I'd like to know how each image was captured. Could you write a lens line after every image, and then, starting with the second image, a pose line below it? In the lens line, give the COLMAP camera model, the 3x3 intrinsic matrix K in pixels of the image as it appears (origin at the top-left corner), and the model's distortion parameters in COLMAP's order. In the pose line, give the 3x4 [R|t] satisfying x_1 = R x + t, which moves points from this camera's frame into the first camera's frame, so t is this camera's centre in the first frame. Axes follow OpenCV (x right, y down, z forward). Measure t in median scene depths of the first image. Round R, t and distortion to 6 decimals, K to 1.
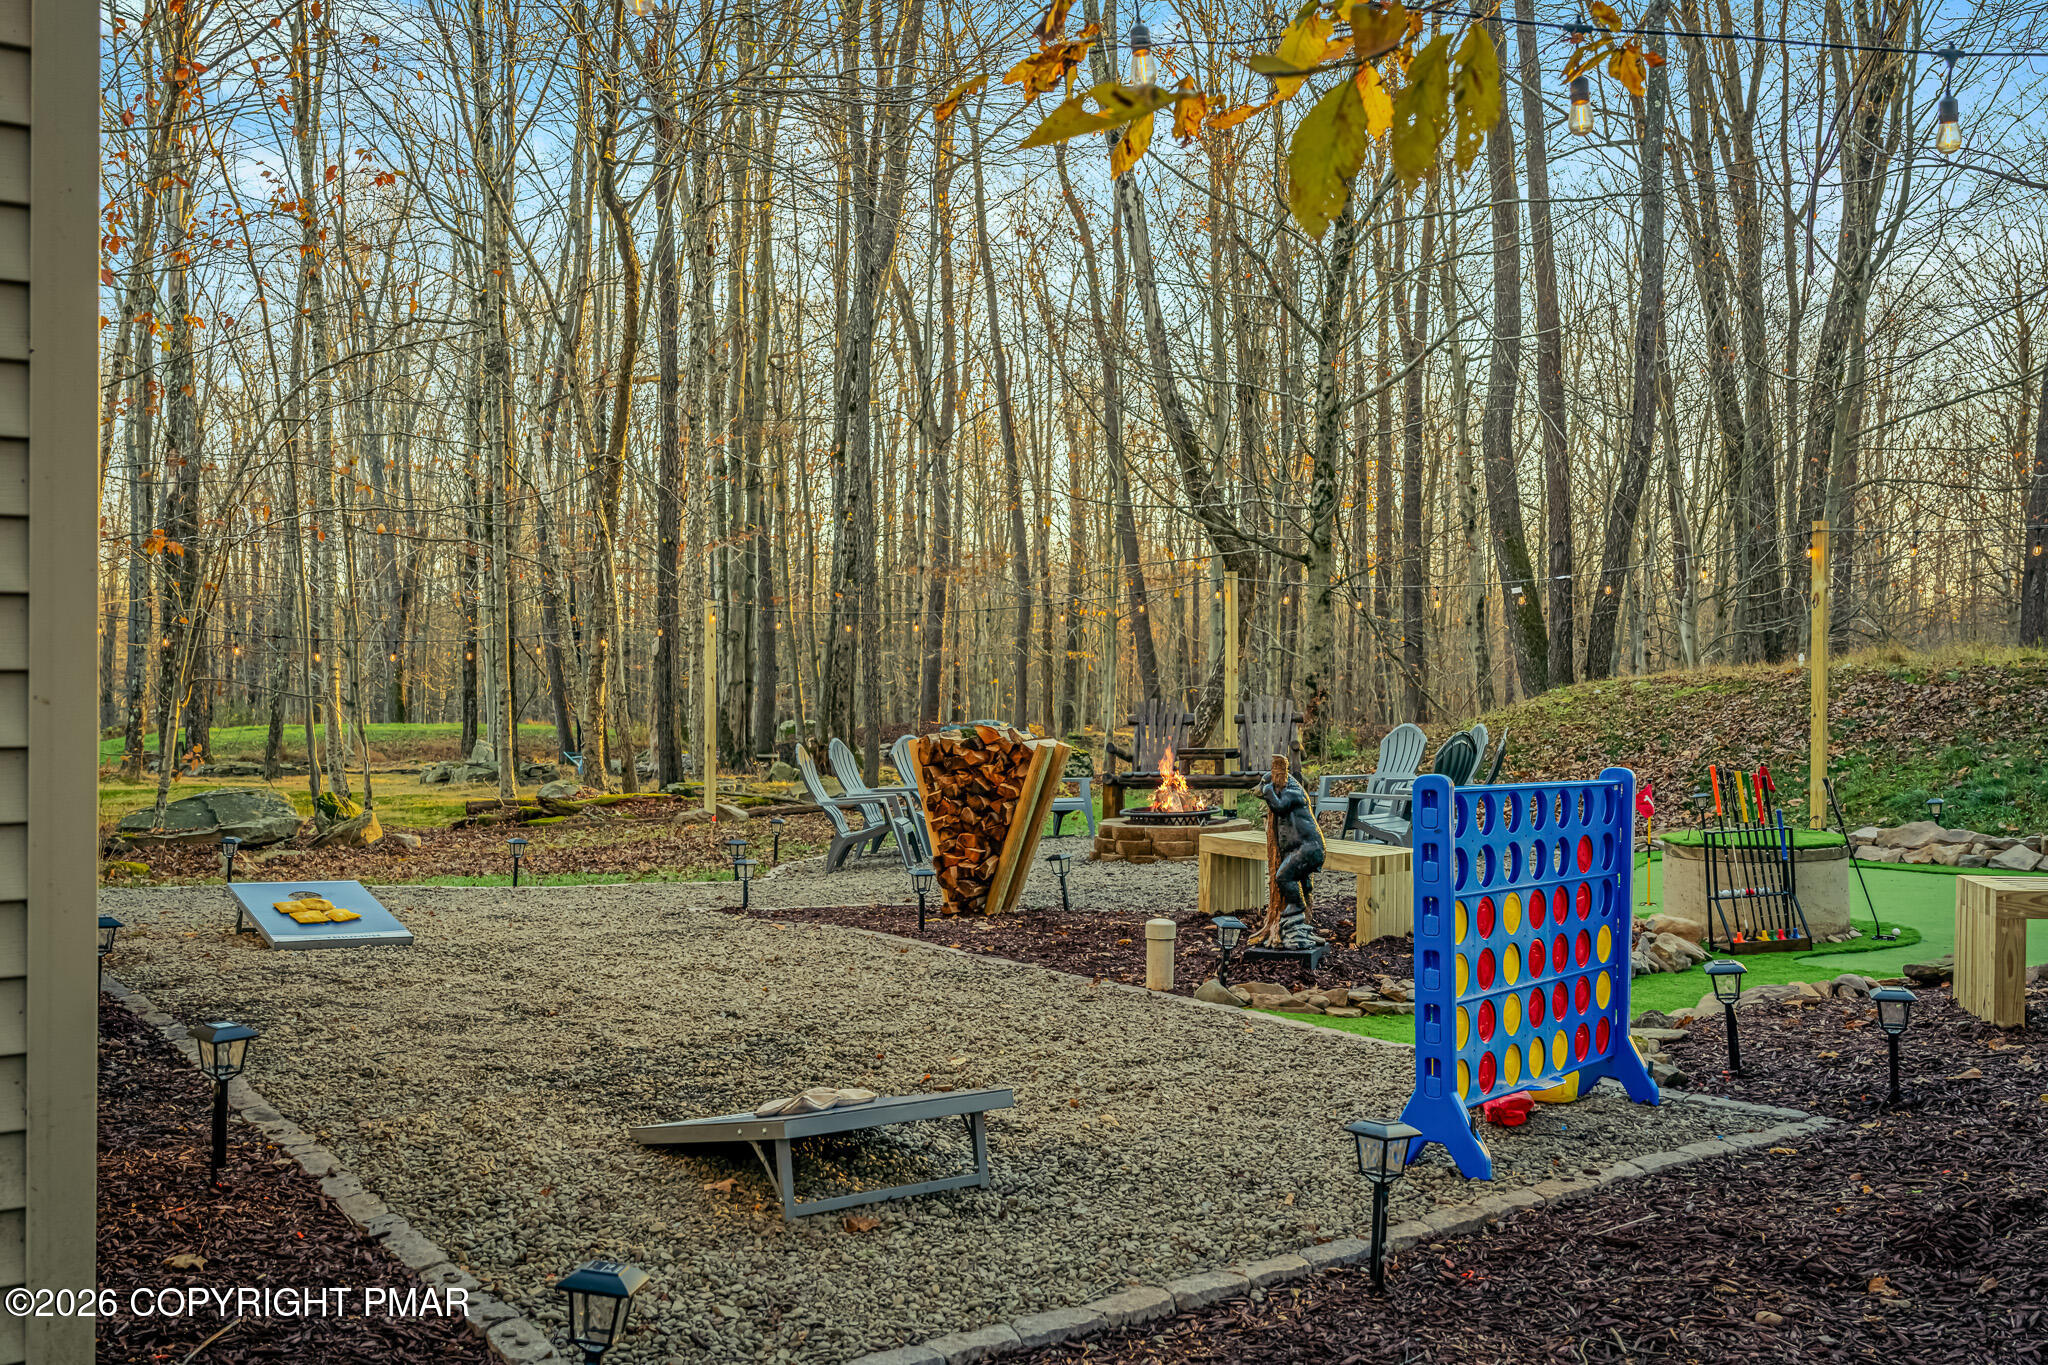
lens RADIAL K [[1859.4, 0, 1024.0], [0, 1859.4, 682.5], [0, 0, 1]] dist [-0.000296, -0.001354]
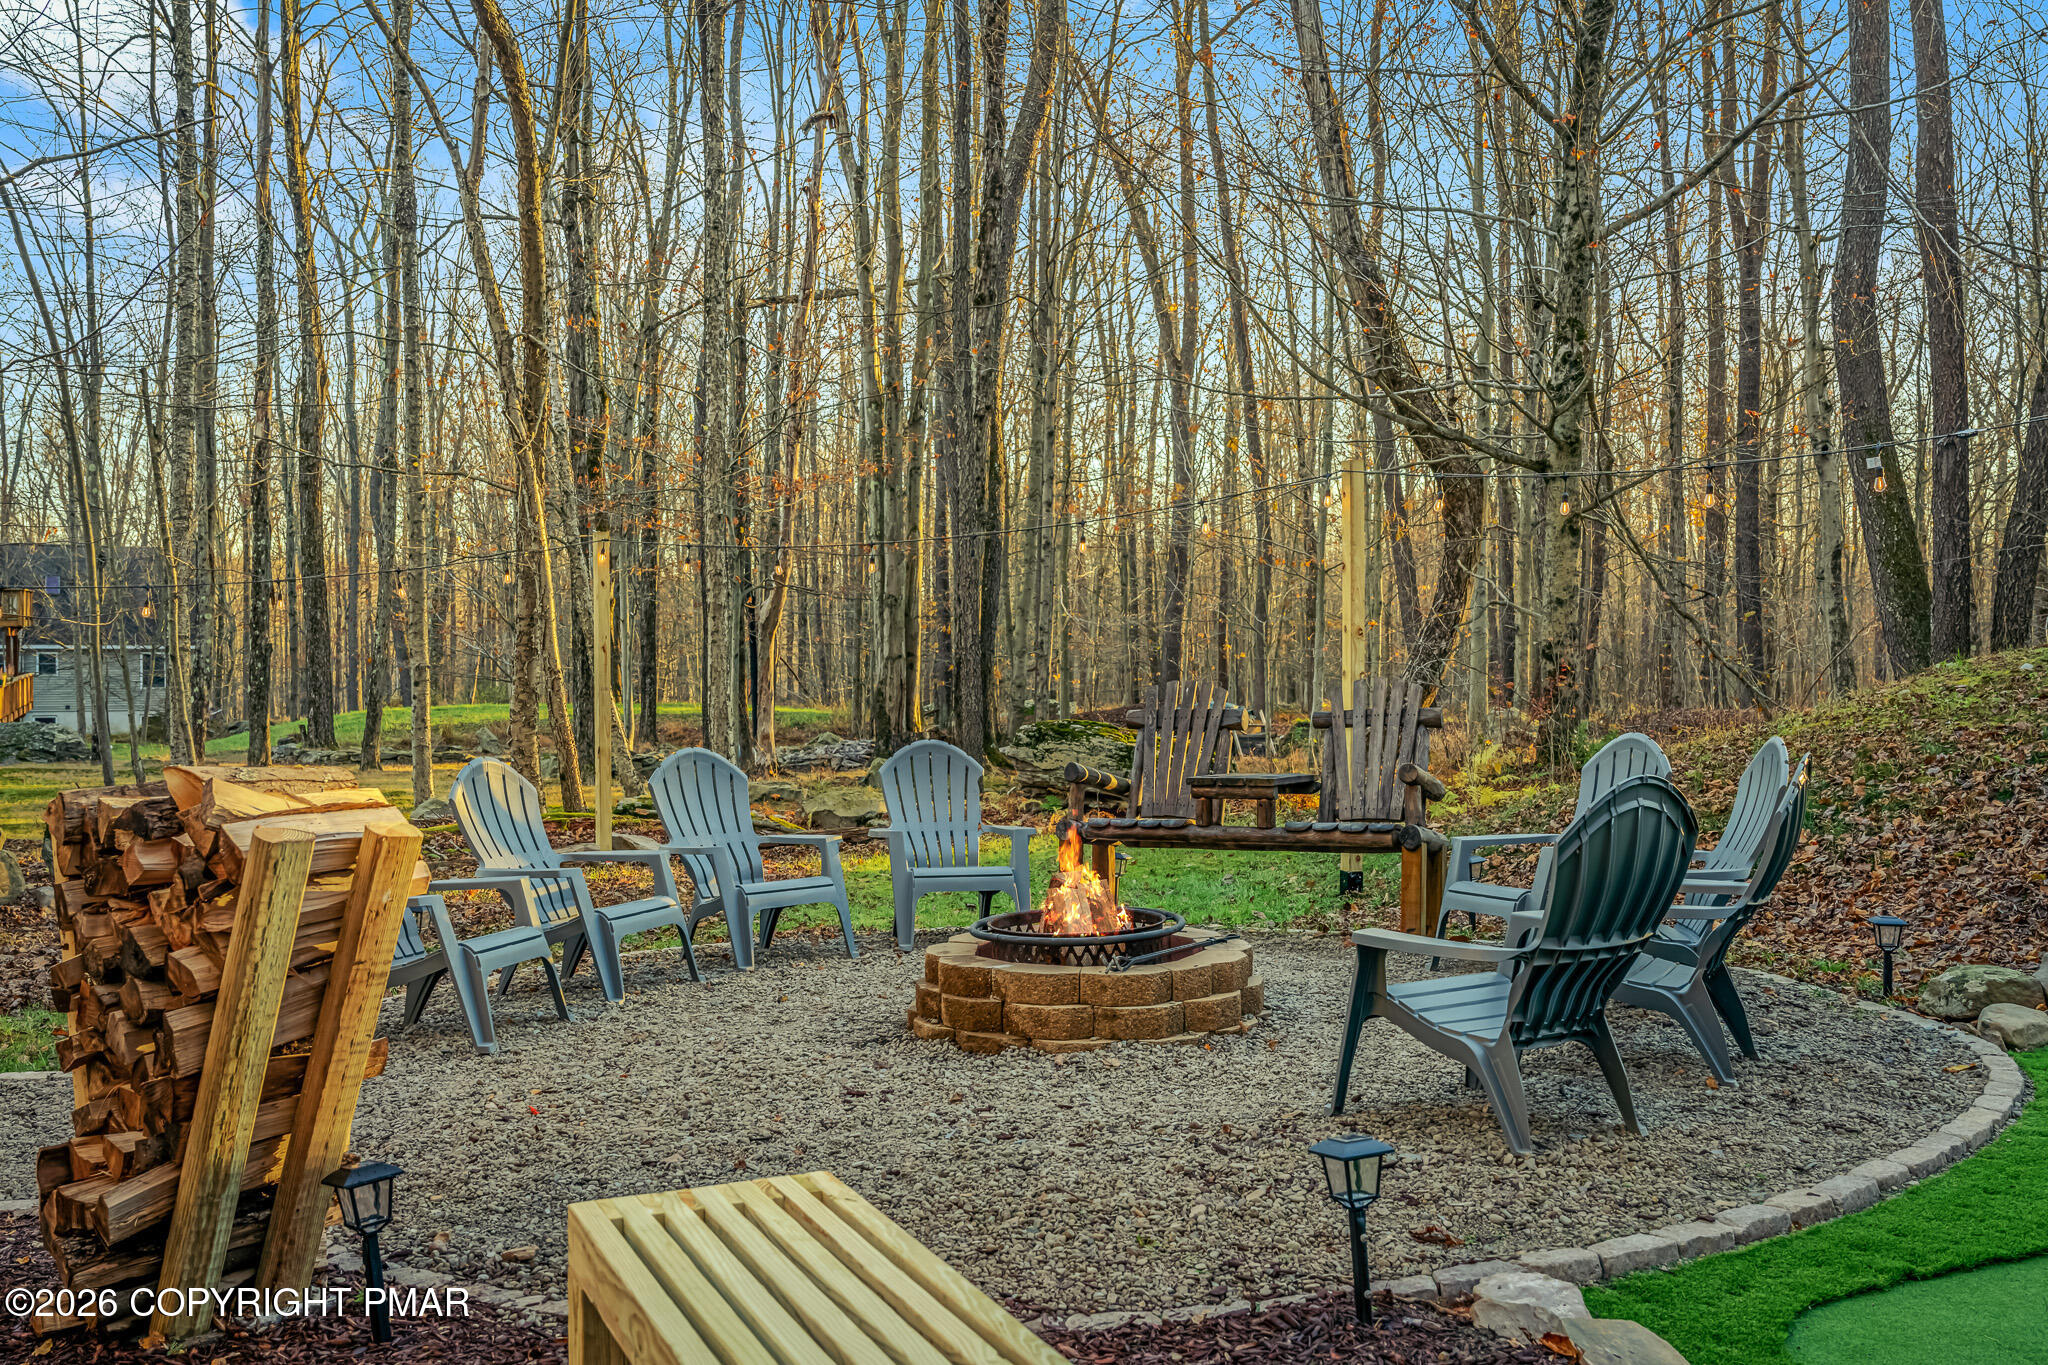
lens RADIAL K [[1937.4, 0, 1024.0], [0, 1937.4, 682.5], [0, 0, 1]] dist [-0.002293, 0.005777]
pose [[0.986987, 0.000289, -0.160801, 0.080747], [0.001743, 0.999920, 0.012494, 0.001305], [0.160792, -0.012612, 0.986908, 0.291649]]
